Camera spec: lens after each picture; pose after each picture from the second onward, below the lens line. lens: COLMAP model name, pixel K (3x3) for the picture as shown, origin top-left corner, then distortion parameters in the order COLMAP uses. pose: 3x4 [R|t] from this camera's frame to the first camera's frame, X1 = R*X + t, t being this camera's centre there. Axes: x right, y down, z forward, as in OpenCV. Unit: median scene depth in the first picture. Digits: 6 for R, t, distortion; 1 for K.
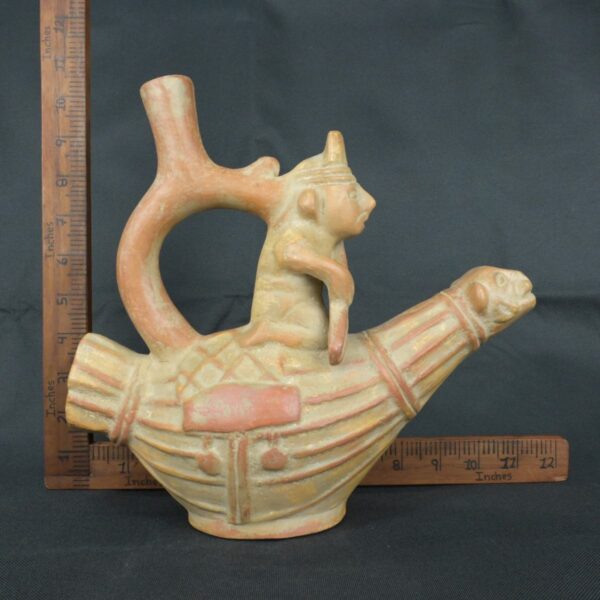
lens RADIAL K [[654.7, 0, 303.2], [0, 654.7, 296.1], [0, 0, 1]] dist [-0.013623, 0.000000]
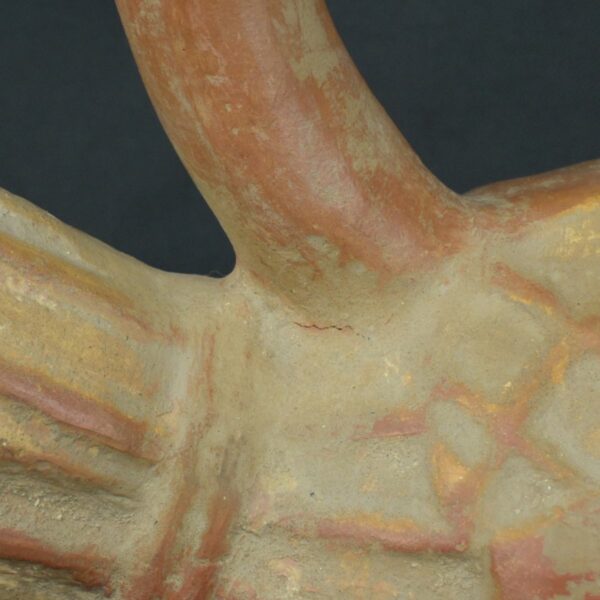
lens RADIAL K [[1873.4, 0, 299.4], [0, 1873.4, 301.5], [0, 0, 1]] dist [0.087908, 0.000000]
pose [[0.989701, 0.012718, 0.142583, -0.317649], [-0.043765, 0.975236, 0.216793, -0.043263], [-0.136295, -0.220801, 0.965749, 0.414307]]
